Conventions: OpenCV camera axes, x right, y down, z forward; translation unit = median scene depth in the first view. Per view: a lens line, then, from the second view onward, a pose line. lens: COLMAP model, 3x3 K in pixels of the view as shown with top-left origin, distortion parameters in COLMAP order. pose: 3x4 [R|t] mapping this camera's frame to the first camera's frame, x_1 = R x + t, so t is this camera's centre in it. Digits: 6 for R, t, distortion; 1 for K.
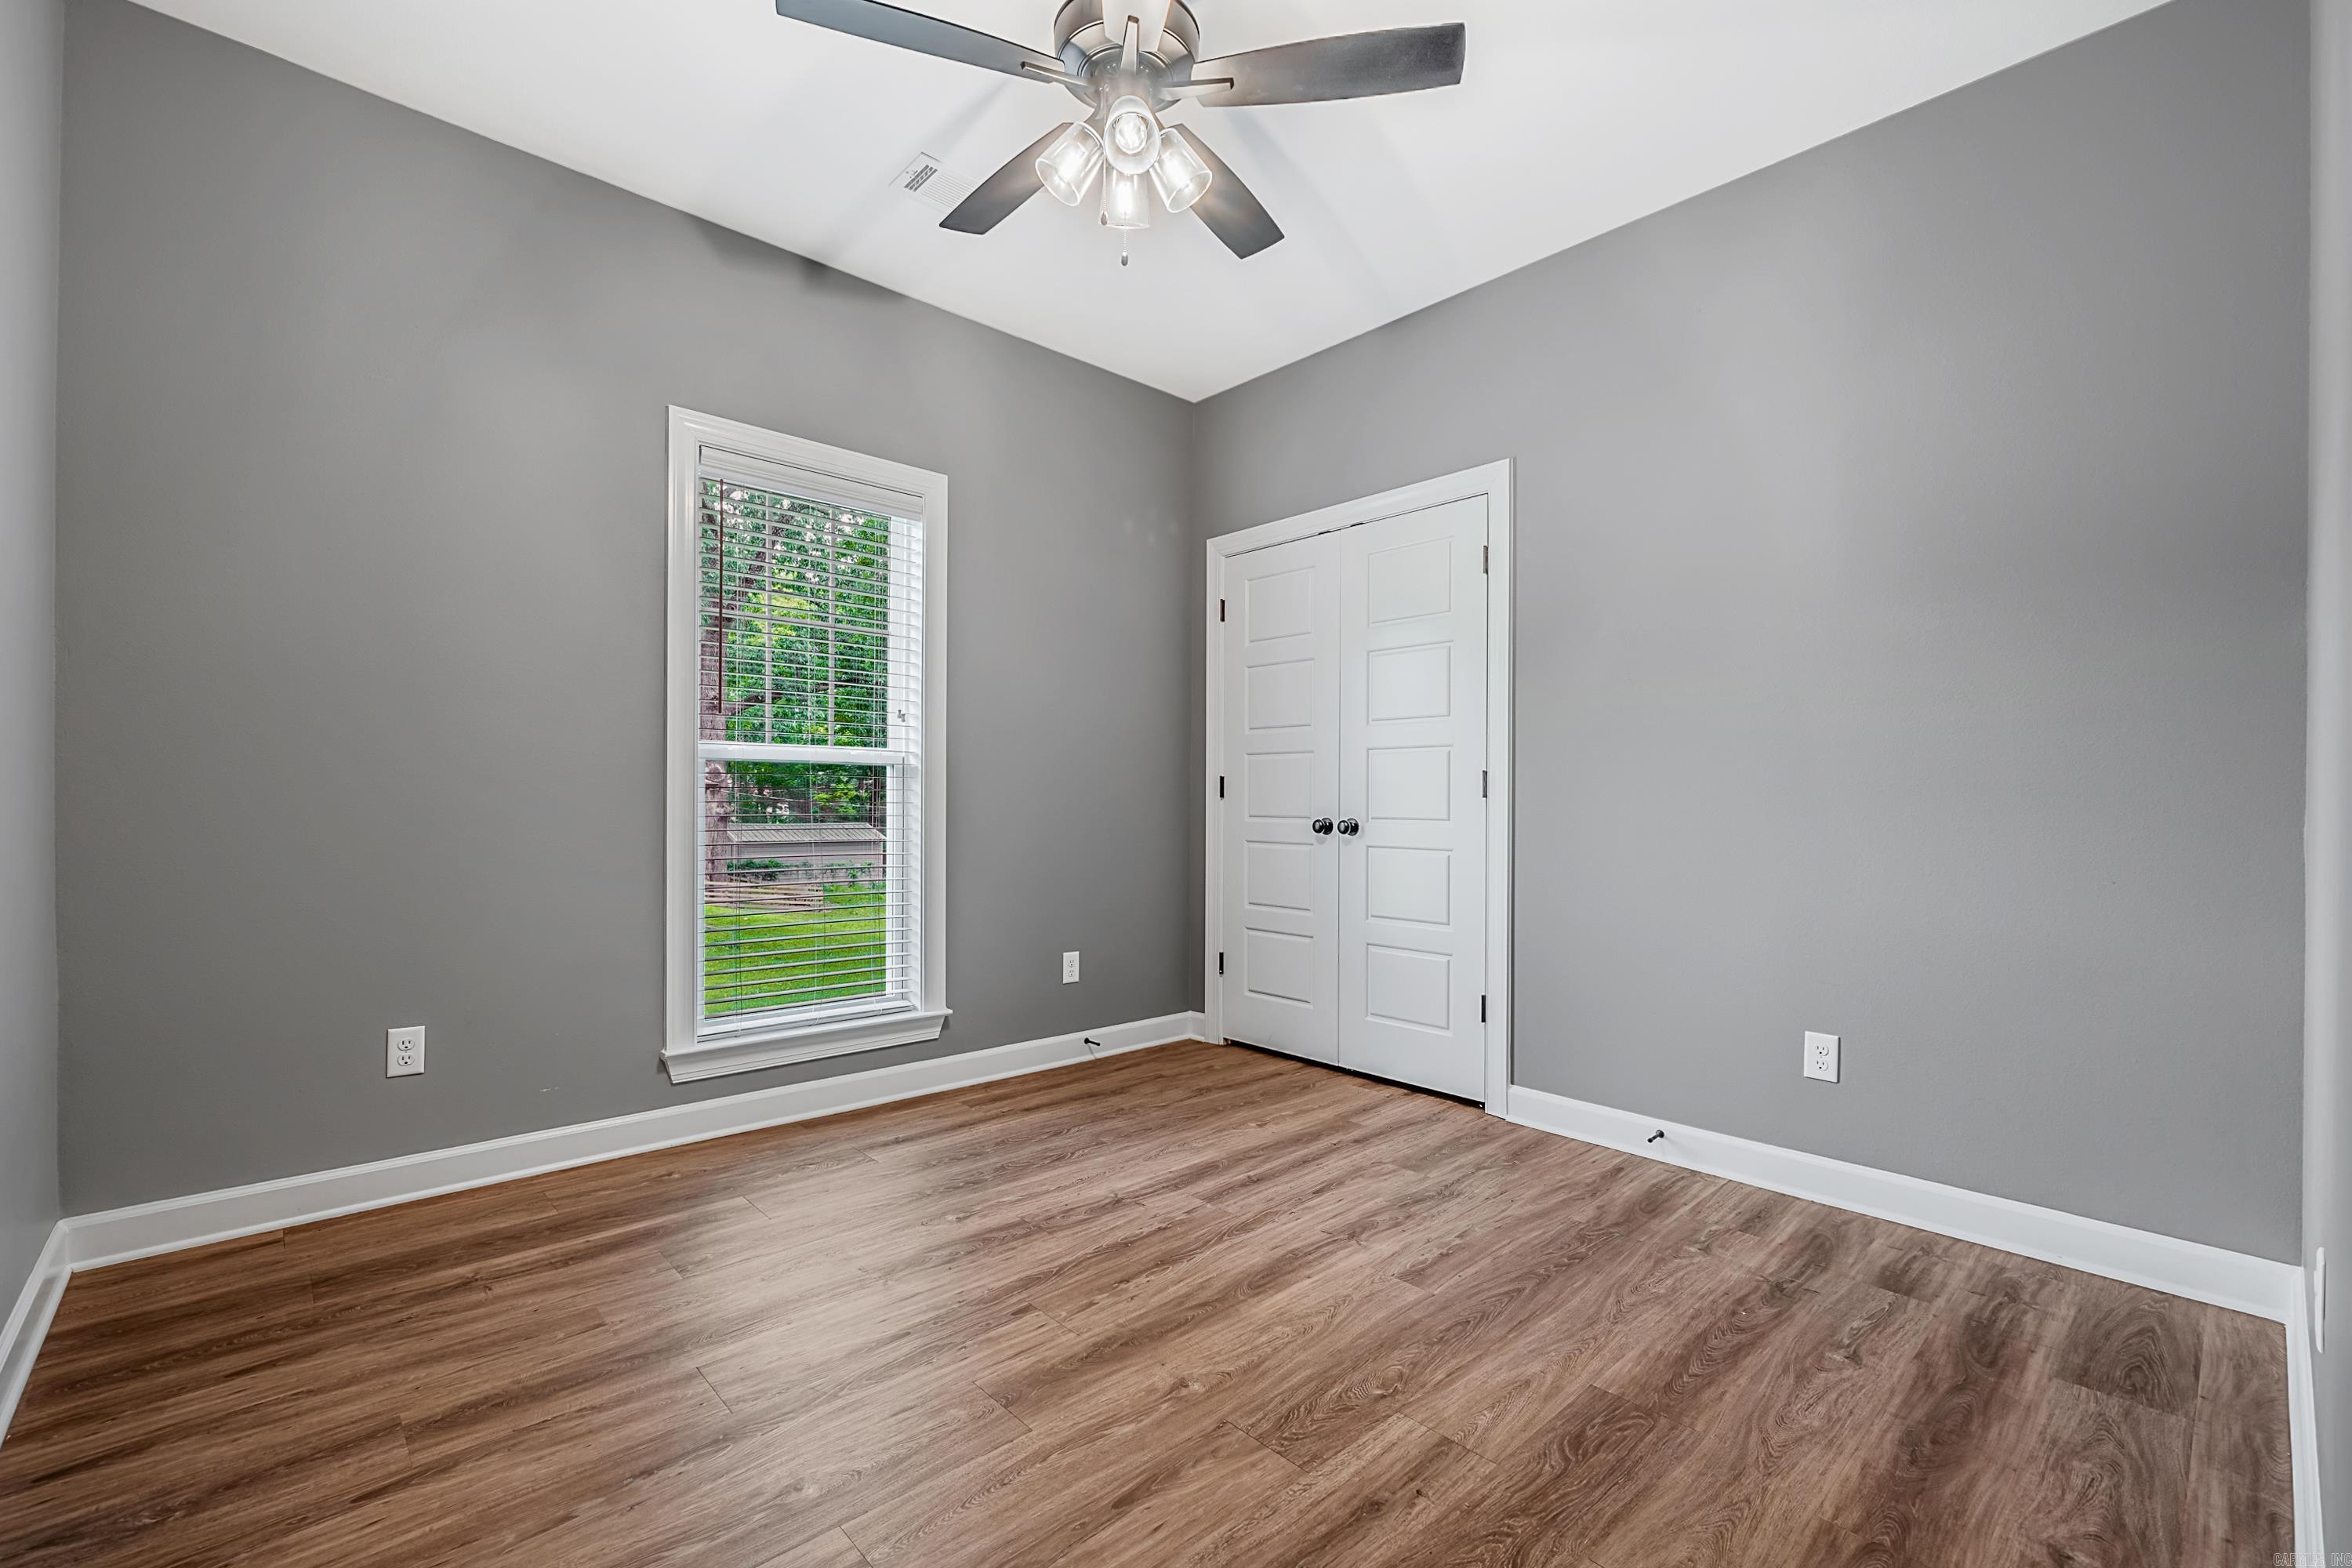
lens RADIAL K [[1001.2, 0, 1172.7], [0, 1001.2, 771.6], [0, 0, 1]] dist [-0.003177, -0.000578]
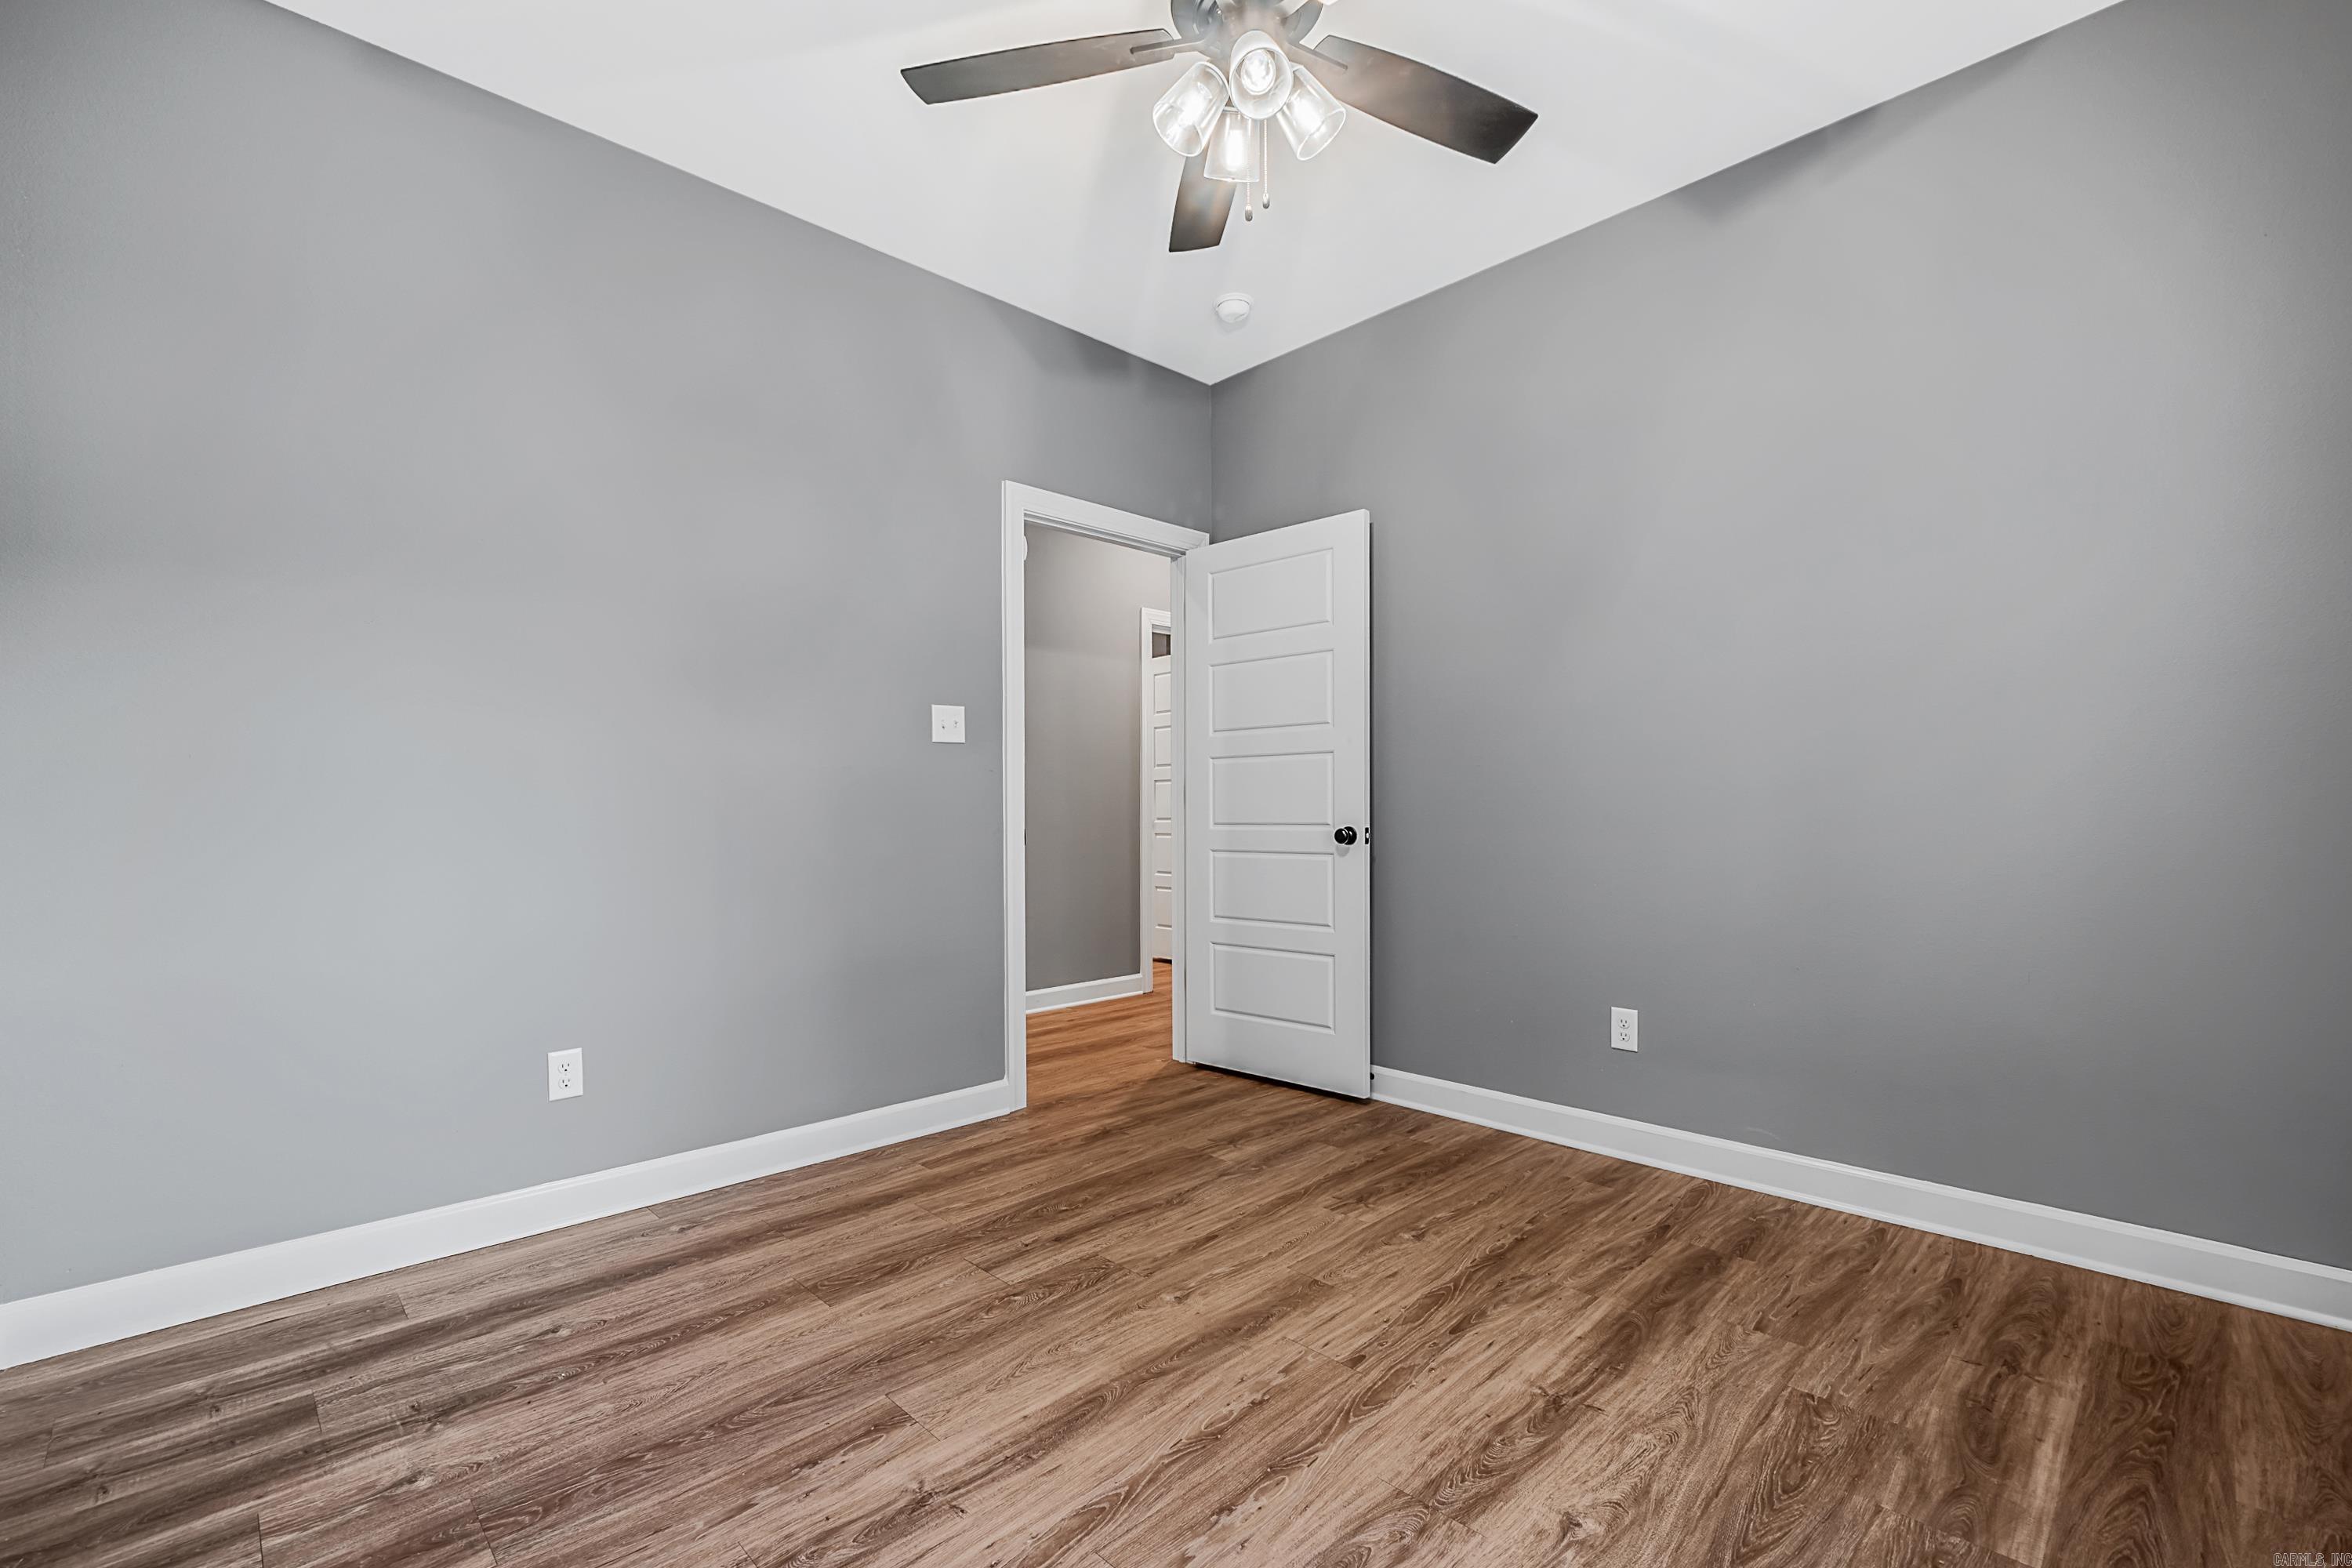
lens RADIAL K [[1011.4, 0, 1169.1], [0, 1011.4, 745.4], [0, 0, 1]] dist [-0.002116, -0.000667]
pose [[-0.999580, -0.003581, -0.028746, 0.045999], [-0.000914, 0.995736, -0.092245, 0.052750], [0.028953, -0.092180, -0.995321, 1.759273]]
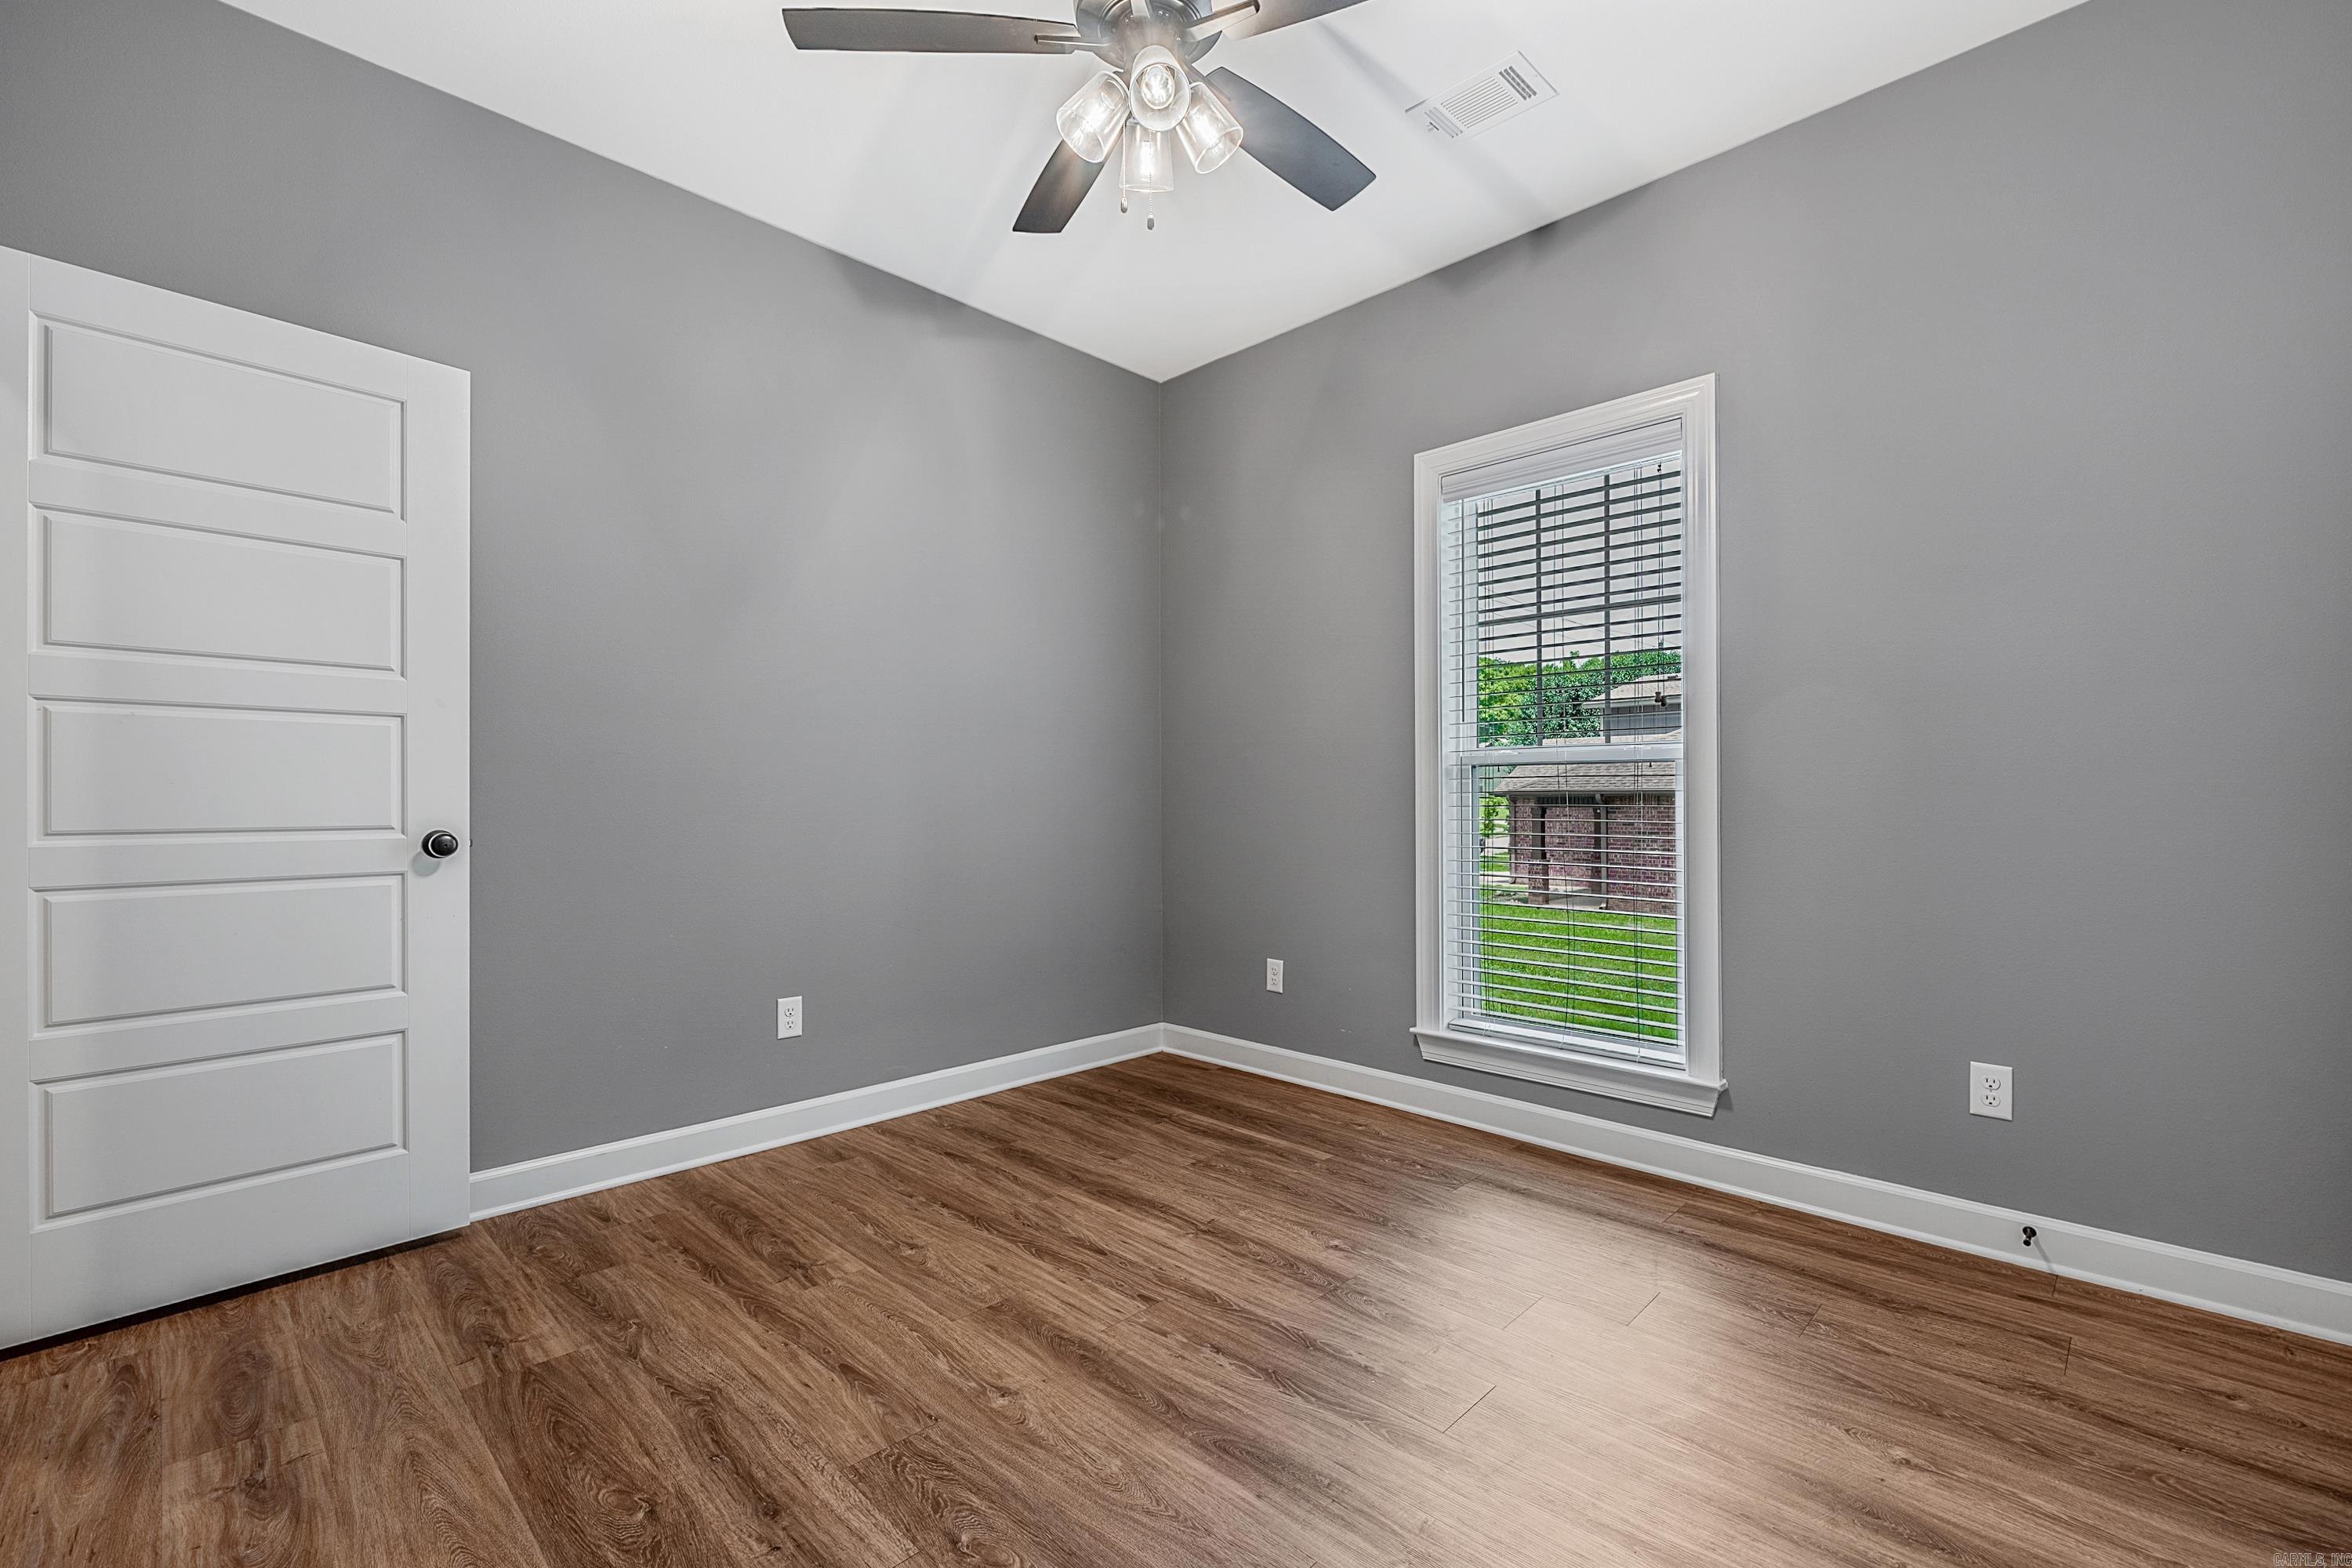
lens RADIAL K [[1001.2, 0, 1172.7], [0, 1001.2, 771.6], [0, 0, 1]] dist [-0.003177, -0.000578]
pose [[0.049797, -0.038136, -0.998031, 0.797215], [0.030344, 0.998867, -0.036654, 0.033177], [0.998298, -0.028459, 0.050898, 0.880953]]
